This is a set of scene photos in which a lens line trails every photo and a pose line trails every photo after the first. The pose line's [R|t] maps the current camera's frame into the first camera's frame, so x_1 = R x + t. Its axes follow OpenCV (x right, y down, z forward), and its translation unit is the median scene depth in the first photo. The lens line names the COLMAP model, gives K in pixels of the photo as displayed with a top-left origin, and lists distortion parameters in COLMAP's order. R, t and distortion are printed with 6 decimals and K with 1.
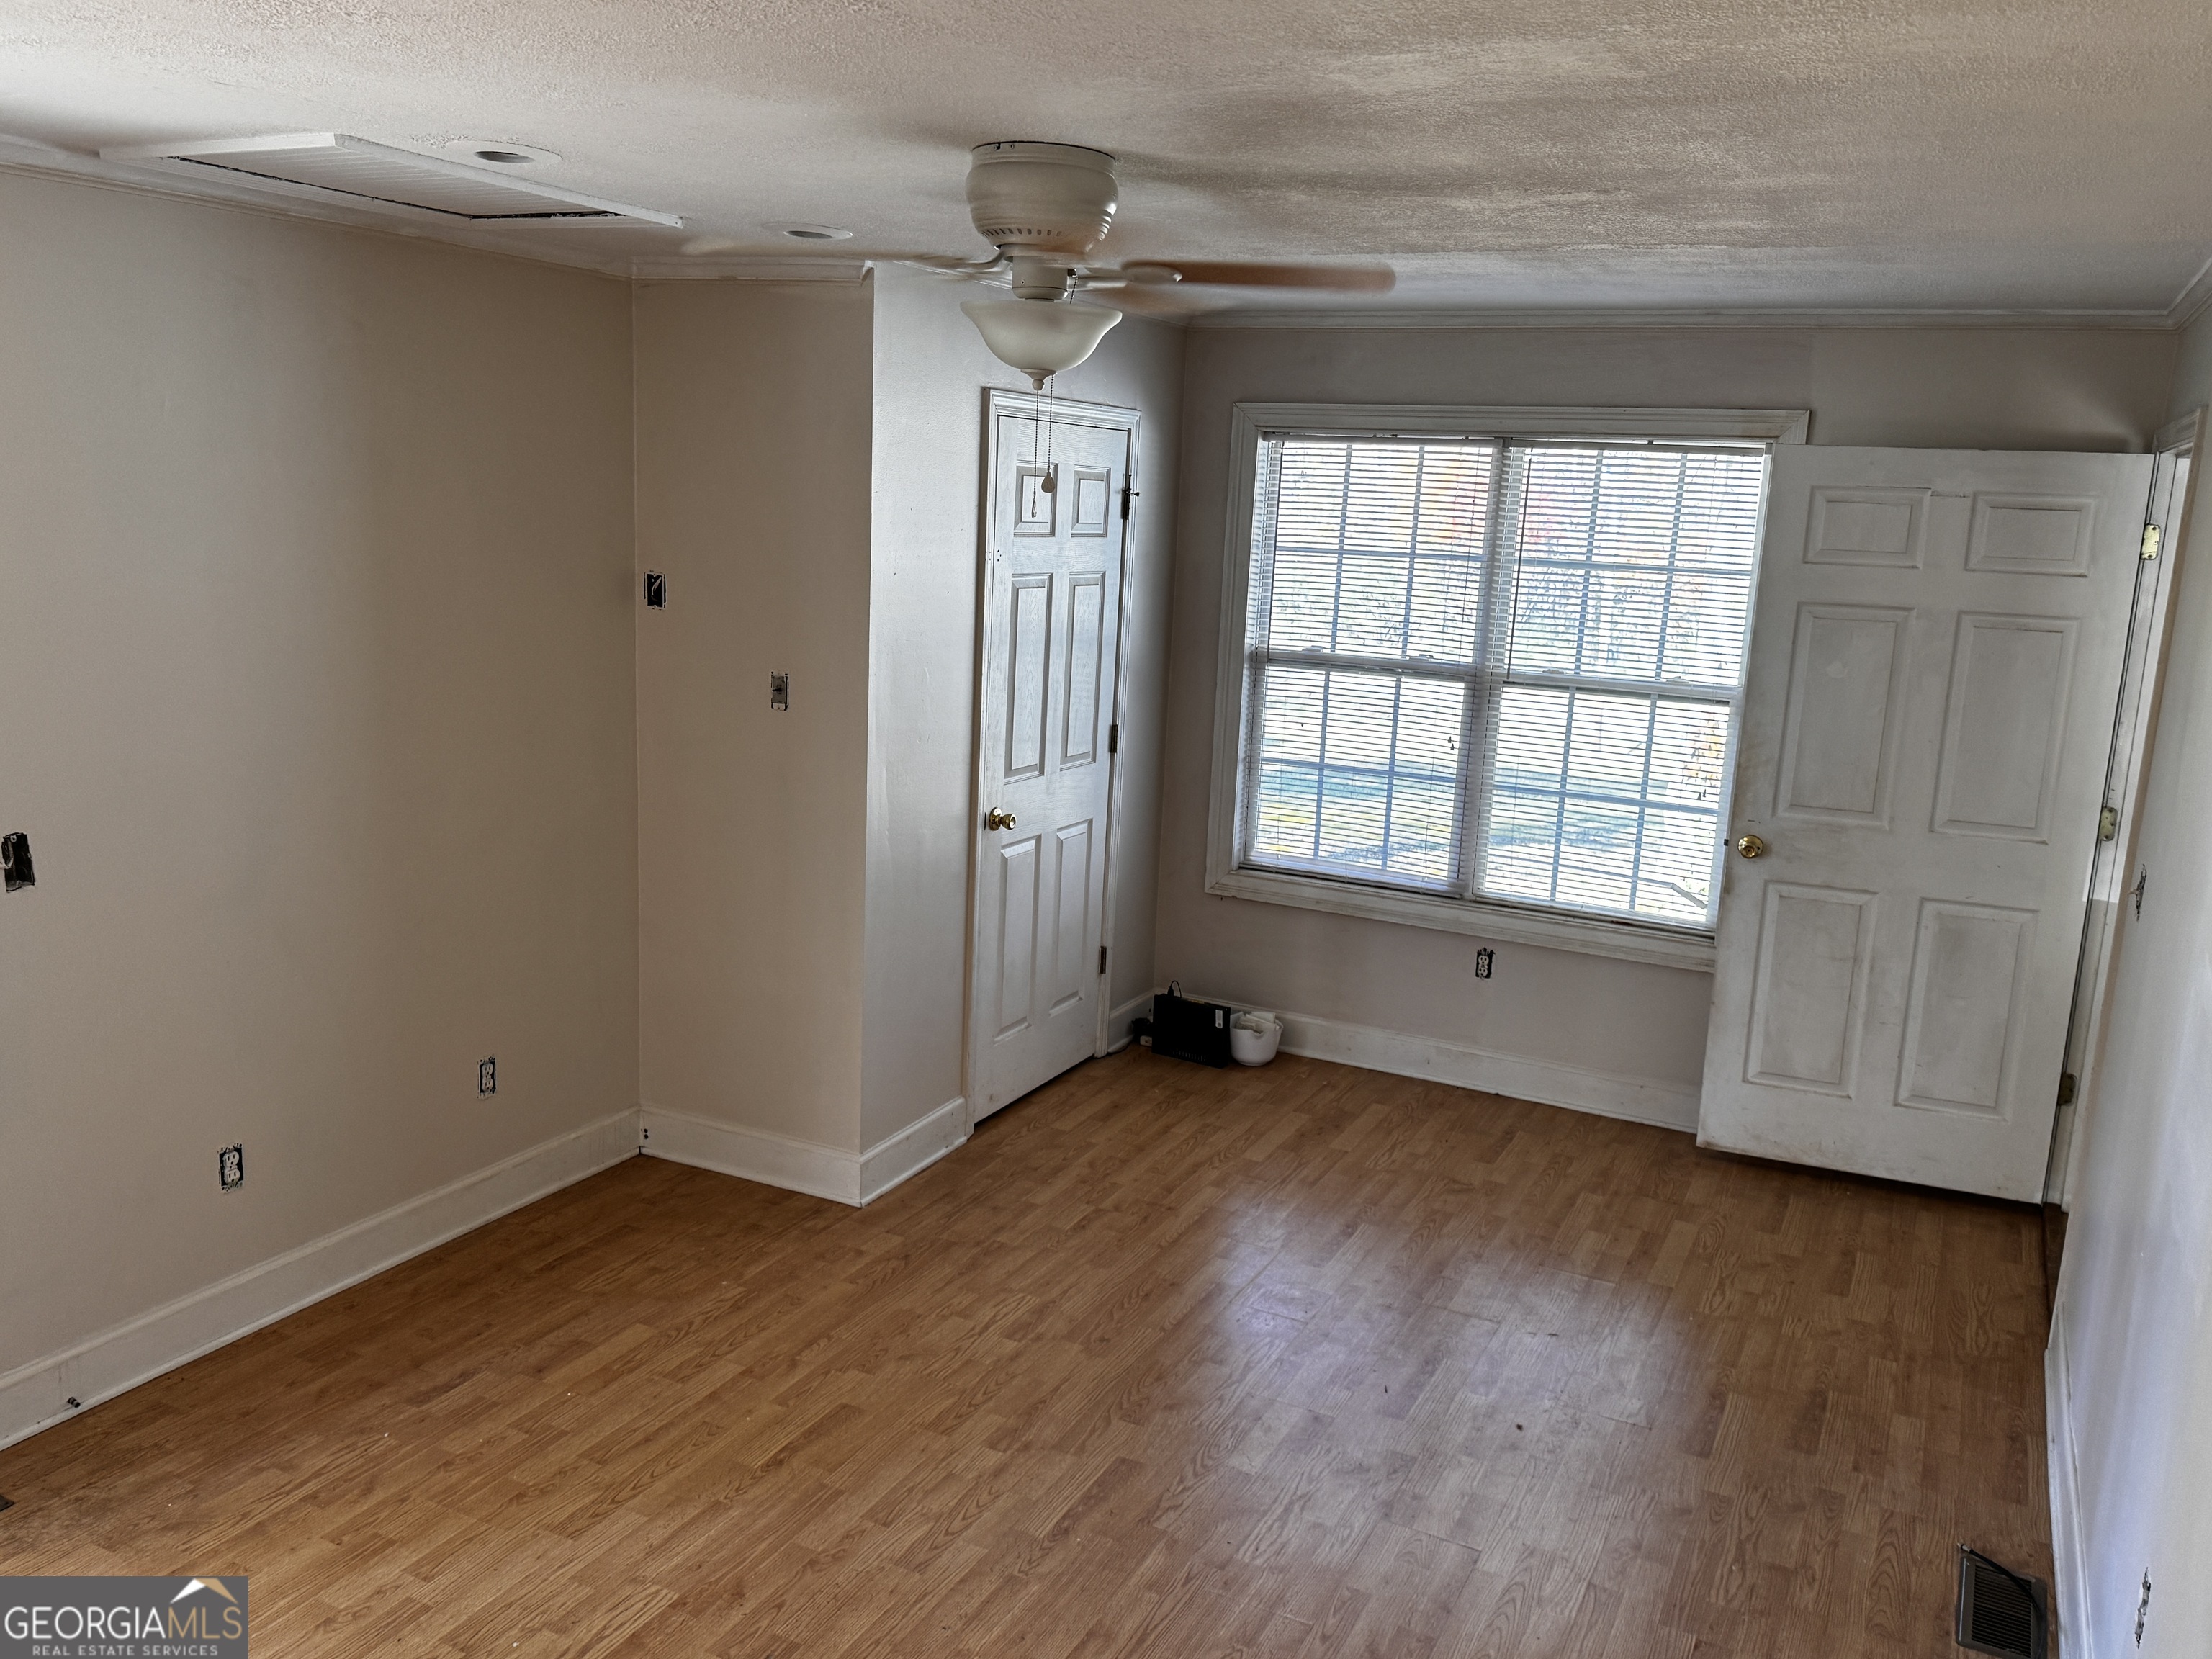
lens RADIAL K [[1759.6, 0, 1104.7], [0, 1759.6, 813.5], [0, 0, 1]] dist [0.004410, -0.001492]
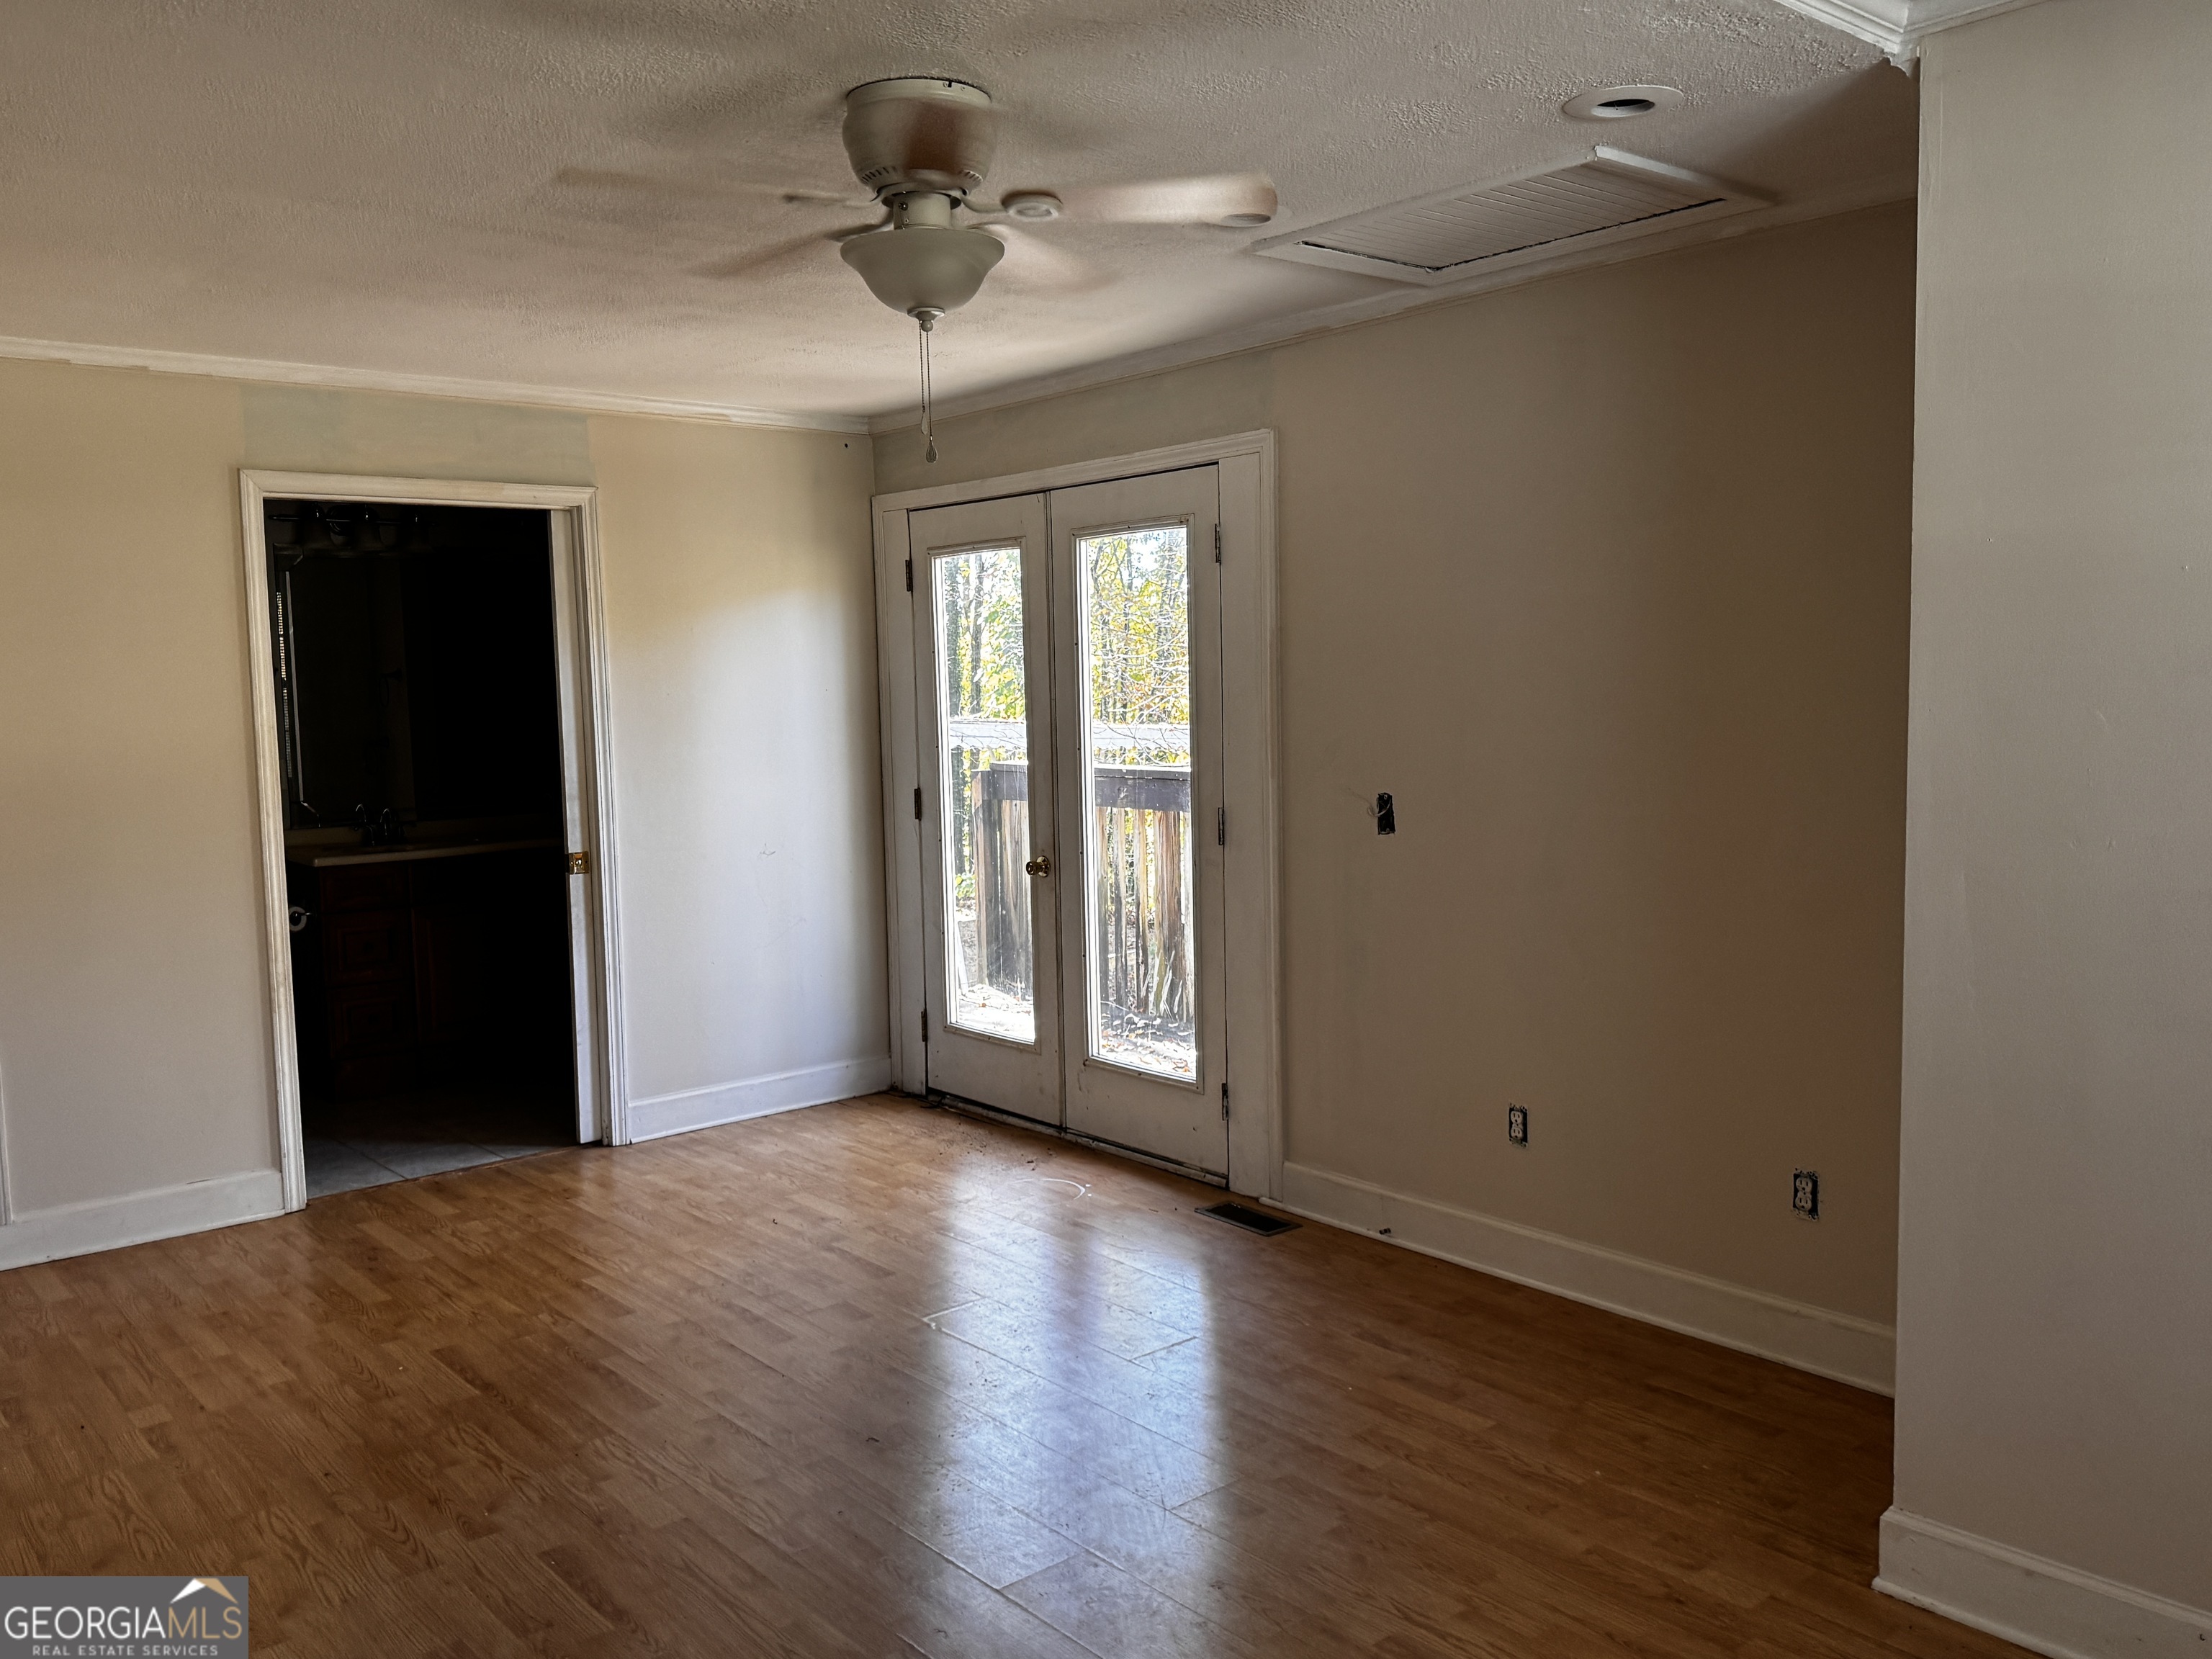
lens RADIAL K [[1759.6, 0, 1110.7], [0, 1759.6, 834.2], [0, 0, 1]] dist [0.004410, -0.001492]
pose [[-0.421077, 0.040906, -0.906102, 0.604867], [-0.158871, 0.980213, 0.118081, -0.071441], [0.893003, 0.193675, -0.406247, 1.140340]]
